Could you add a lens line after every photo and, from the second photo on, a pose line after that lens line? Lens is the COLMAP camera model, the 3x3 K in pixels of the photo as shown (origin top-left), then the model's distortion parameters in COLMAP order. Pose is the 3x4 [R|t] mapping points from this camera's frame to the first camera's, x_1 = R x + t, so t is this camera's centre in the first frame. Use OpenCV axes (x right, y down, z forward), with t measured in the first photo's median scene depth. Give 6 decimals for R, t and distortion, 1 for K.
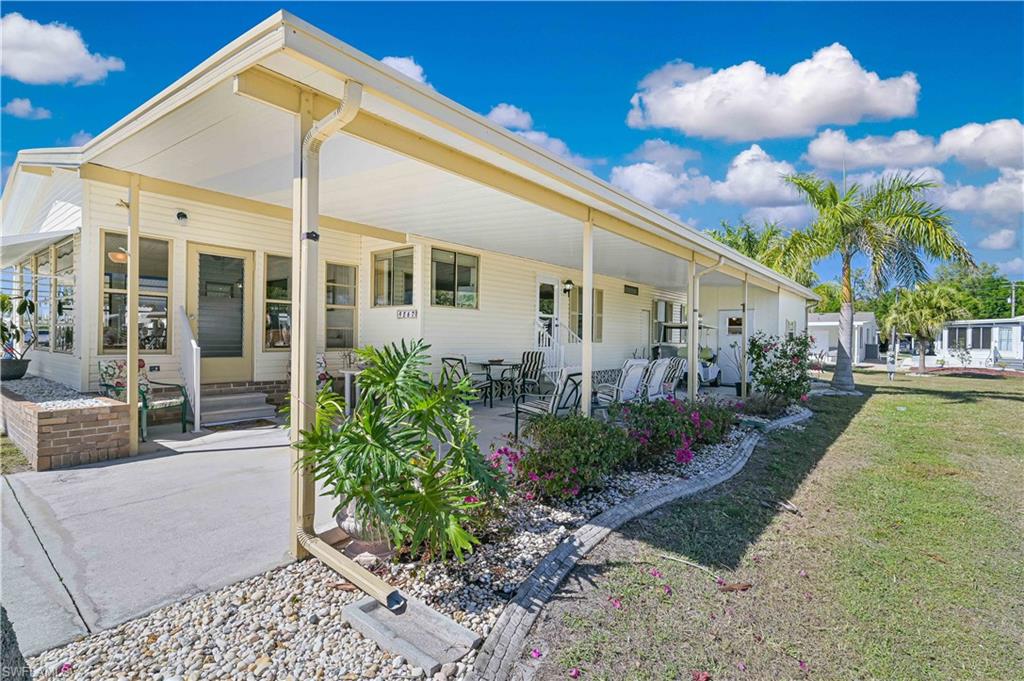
lens RADIAL K [[498.9, 0, 511.4], [0, 498.9, 341.6], [0, 0, 1]] dist [0.003737, 0.000450]
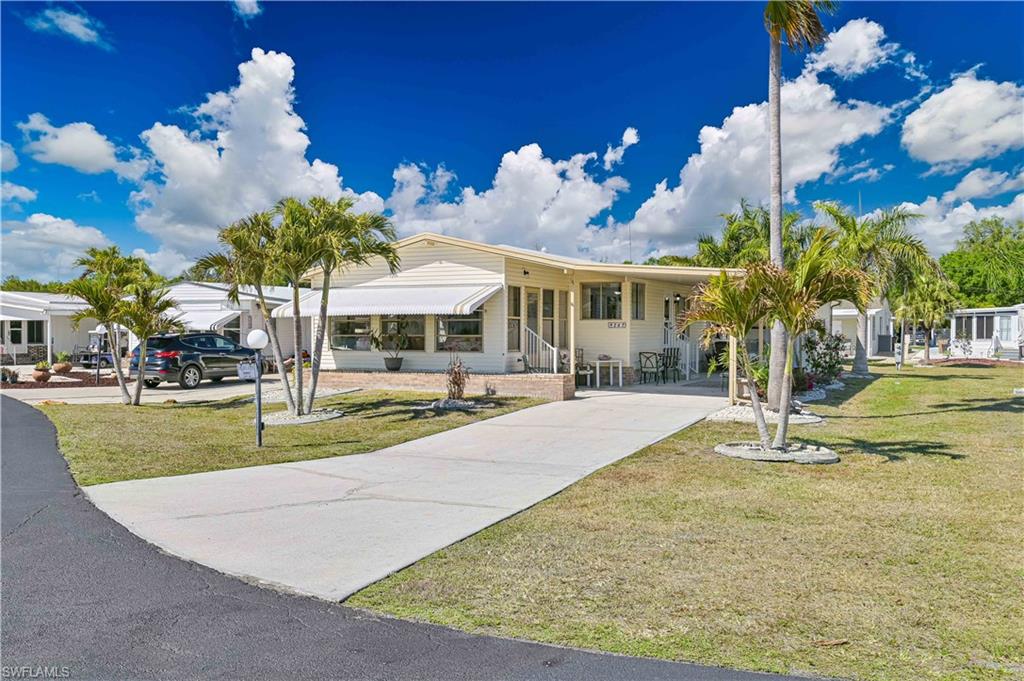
lens RADIAL K [[913.9, 0, 511.9], [0, 913.9, 339.5], [0, 0, 1]] dist [0.002868, 0.002928]
pose [[0.973255, -0.013192, 0.229347, -0.580351], [0.011217, 0.999888, 0.009912, -0.020294], [-0.229452, -0.007074, 0.973294, -0.840956]]
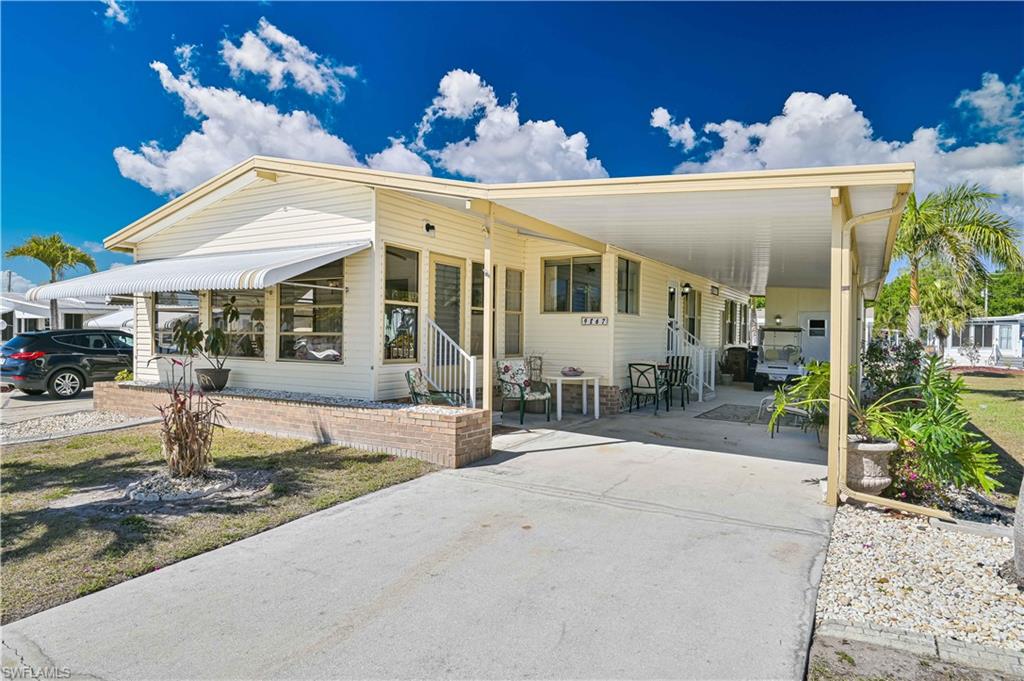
lens RADIAL K [[615.0, 0, 512.7], [0, 615.0, 340.1], [0, 0, 1]] dist [0.007502, 0.000221]
pose [[0.988768, -0.001294, 0.149455, -0.274195], [0.000455, 0.999984, 0.005648, -0.011277], [-0.149460, -0.005517, 0.988752, -0.109069]]
